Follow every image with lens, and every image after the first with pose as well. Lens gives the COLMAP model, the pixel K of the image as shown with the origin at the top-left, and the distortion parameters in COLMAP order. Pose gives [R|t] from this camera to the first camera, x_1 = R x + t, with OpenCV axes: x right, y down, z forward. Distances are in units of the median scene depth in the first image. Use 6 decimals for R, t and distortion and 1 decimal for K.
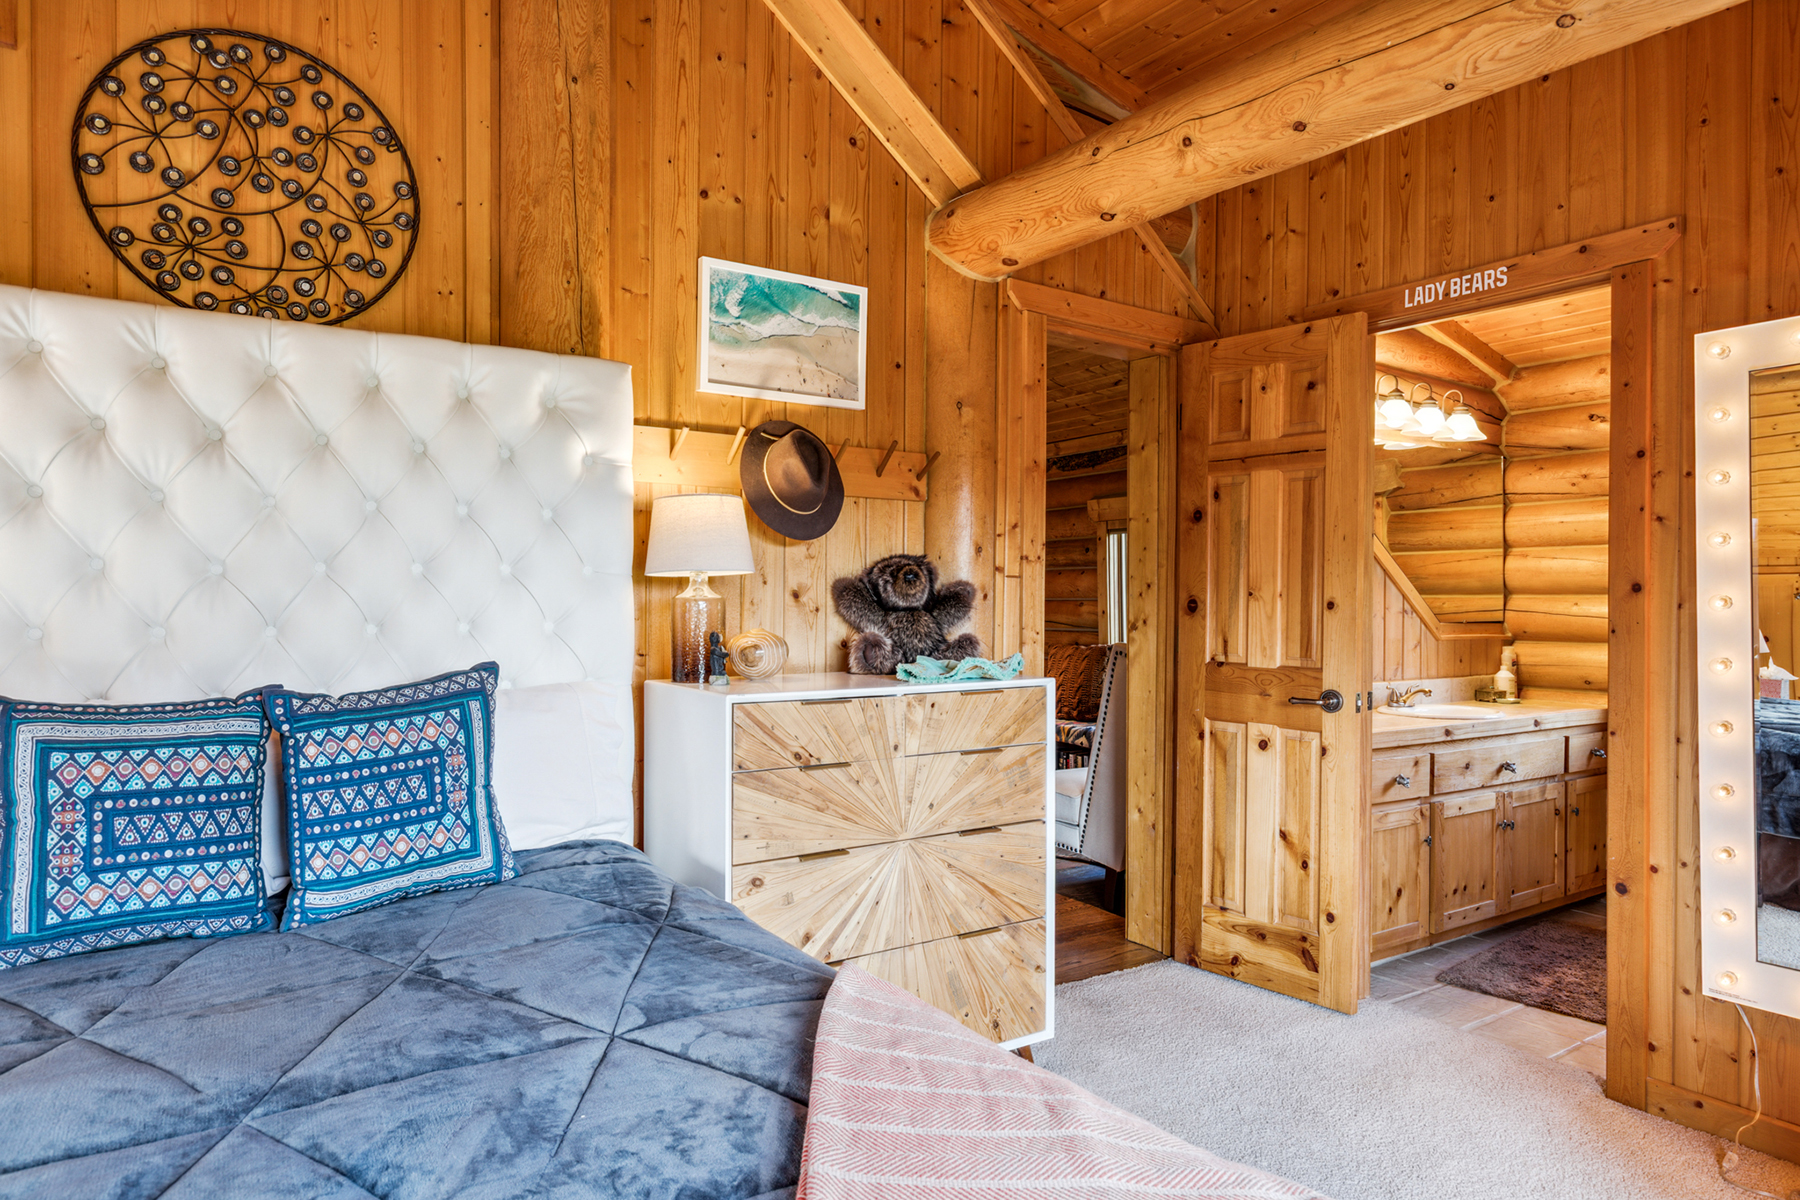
lens RADIAL K [[1121.3, 0, 898.1], [0, 1121.3, 601.3], [0, 0, 1]] dist [0.008227, 0.000880]
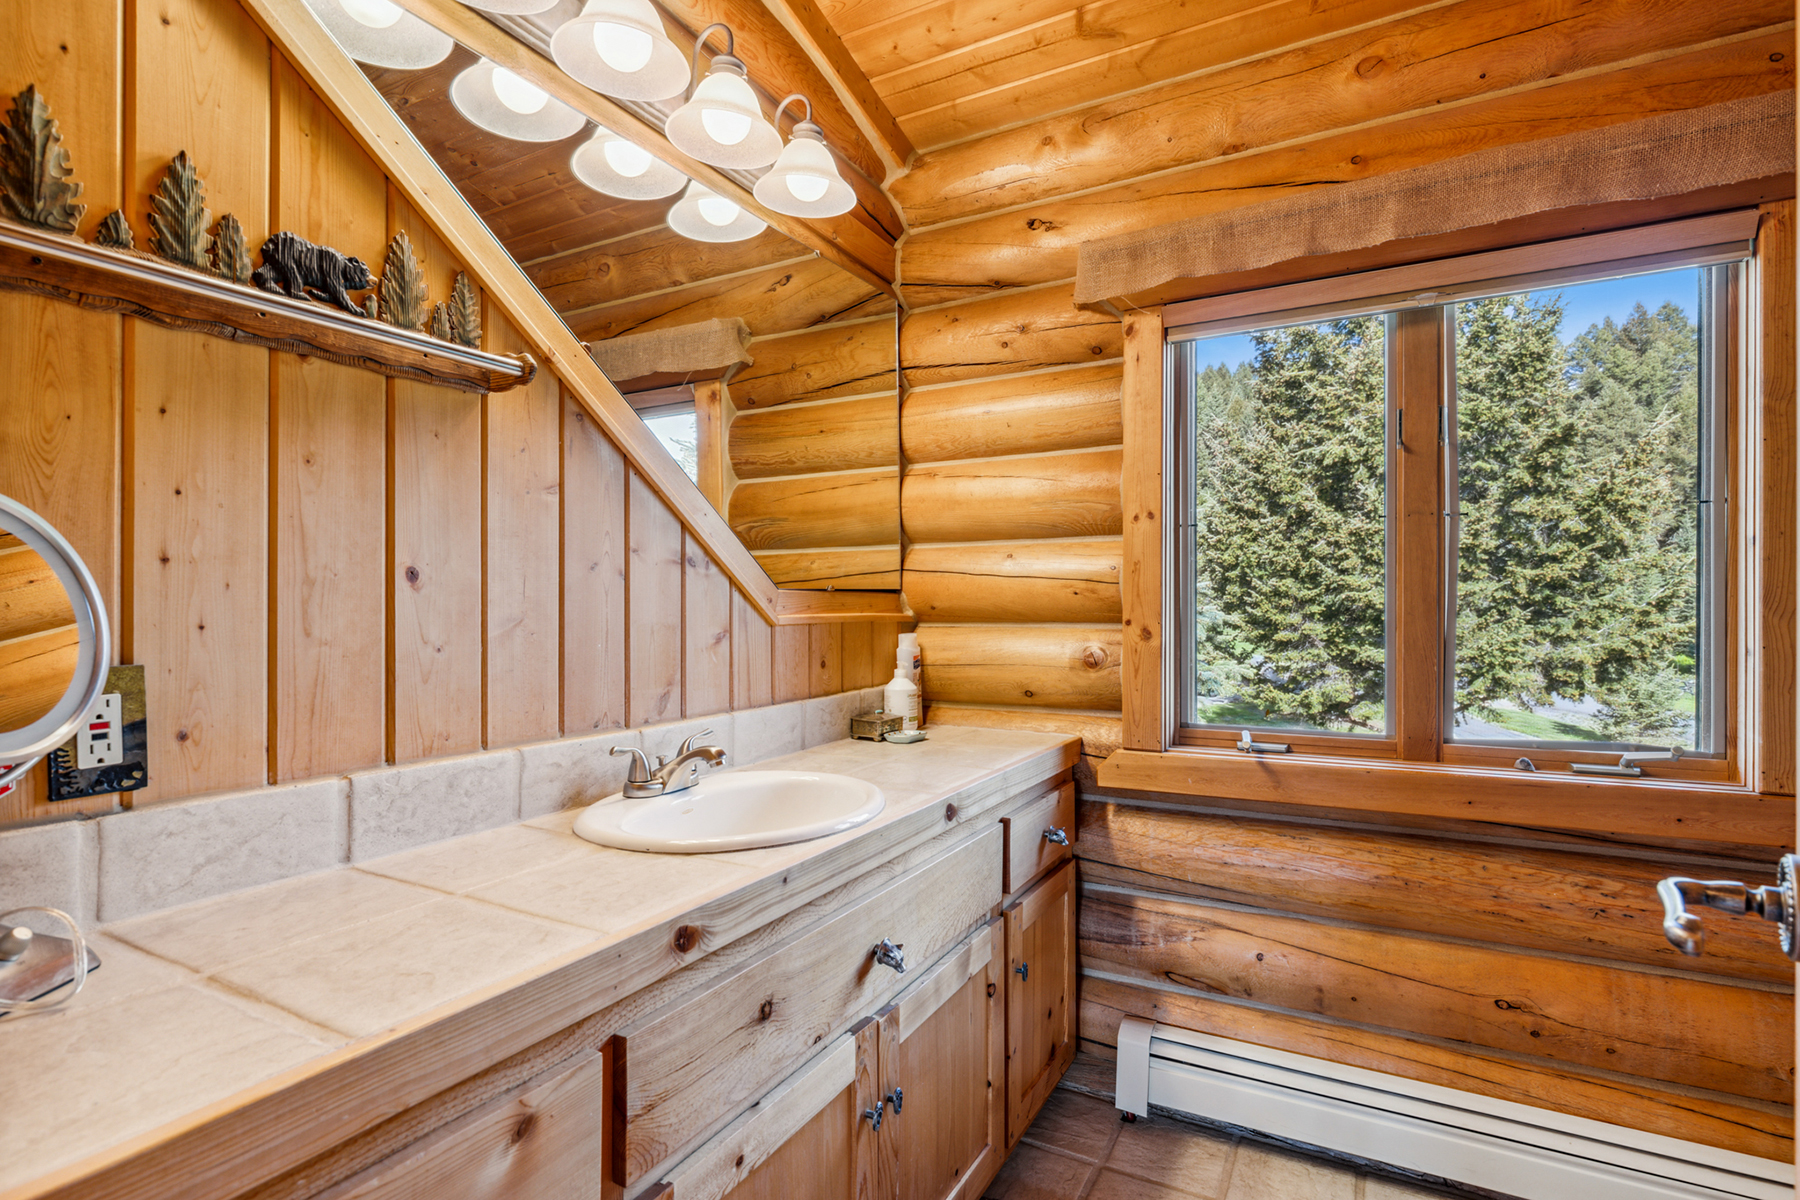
lens RADIAL K [[892.2, 0, 897.9], [0, 892.2, 602.4], [0, 0, 1]] dist [0.001105, 0.000035]
pose [[0.898534, -0.009114, 0.438809, 0.391253], [0.008224, 0.999958, 0.003930, 0.025869], [-0.438826, 0.000078, 0.898572, 0.685809]]
